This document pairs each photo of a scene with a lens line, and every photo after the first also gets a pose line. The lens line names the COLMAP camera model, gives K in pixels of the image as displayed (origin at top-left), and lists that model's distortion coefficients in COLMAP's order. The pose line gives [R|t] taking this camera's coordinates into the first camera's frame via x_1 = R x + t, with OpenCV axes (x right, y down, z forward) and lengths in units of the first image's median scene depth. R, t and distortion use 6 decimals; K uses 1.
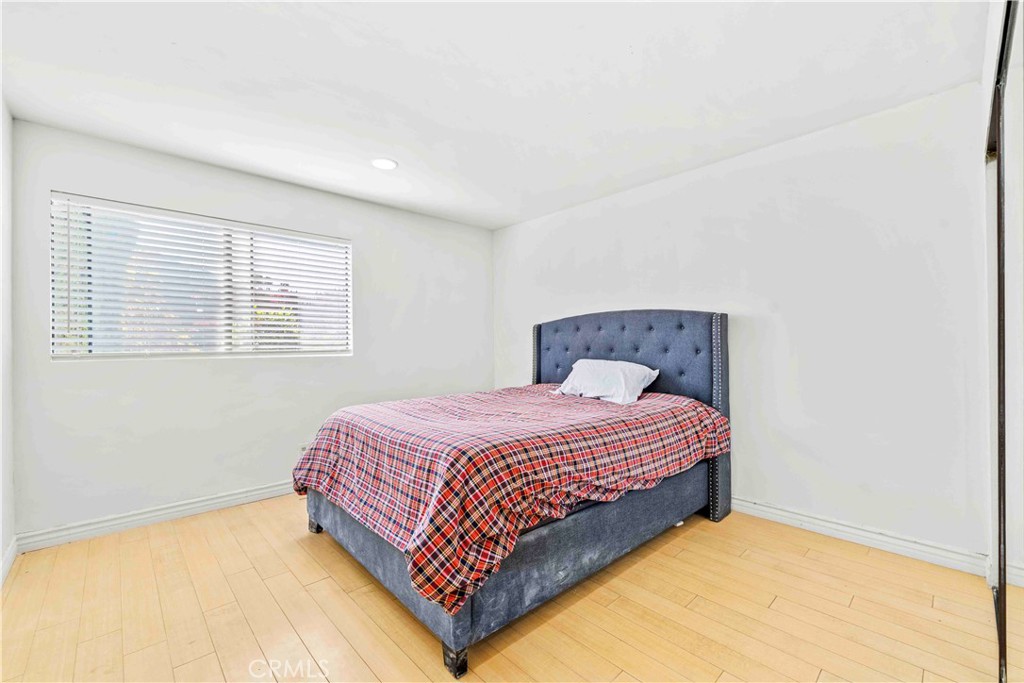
lens RADIAL K [[416.0, 0, 510.3], [0, 416.0, 346.5], [0, 0, 1]] dist [0.001295, -0.001704]
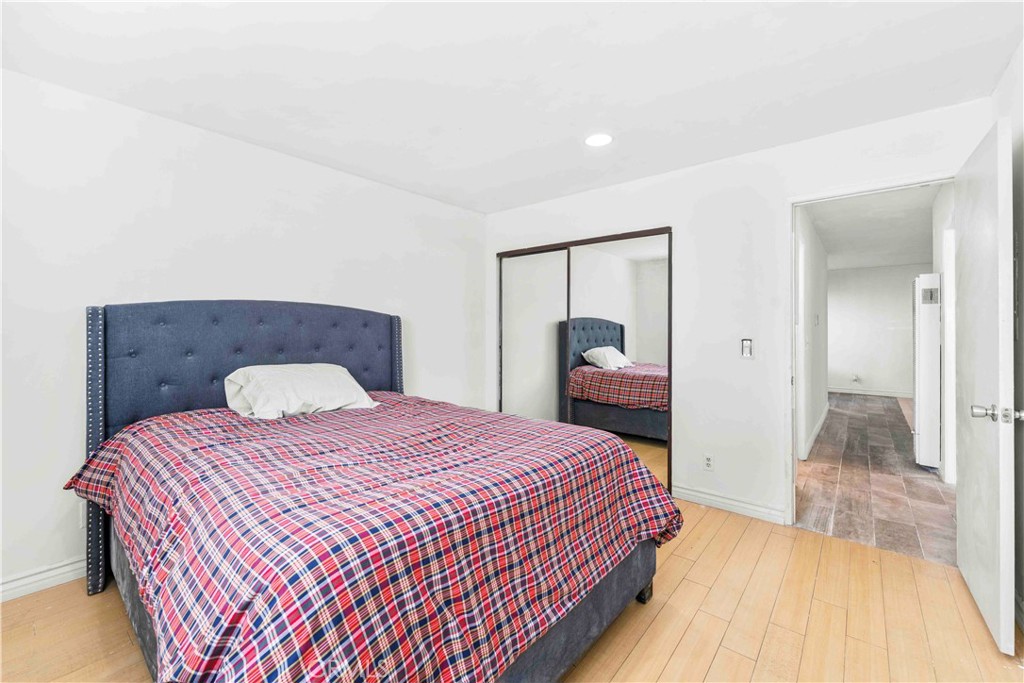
lens RADIAL K [[416.0, 0, 509.0], [0, 416.0, 335.5], [0, 0, 1]] dist [0.001295, -0.001704]
pose [[-0.109628, -0.003186, 0.993968, -0.653927], [-0.002403, 0.999993, 0.002940, -0.025674], [-0.993970, -0.002066, -0.109635, 0.739162]]
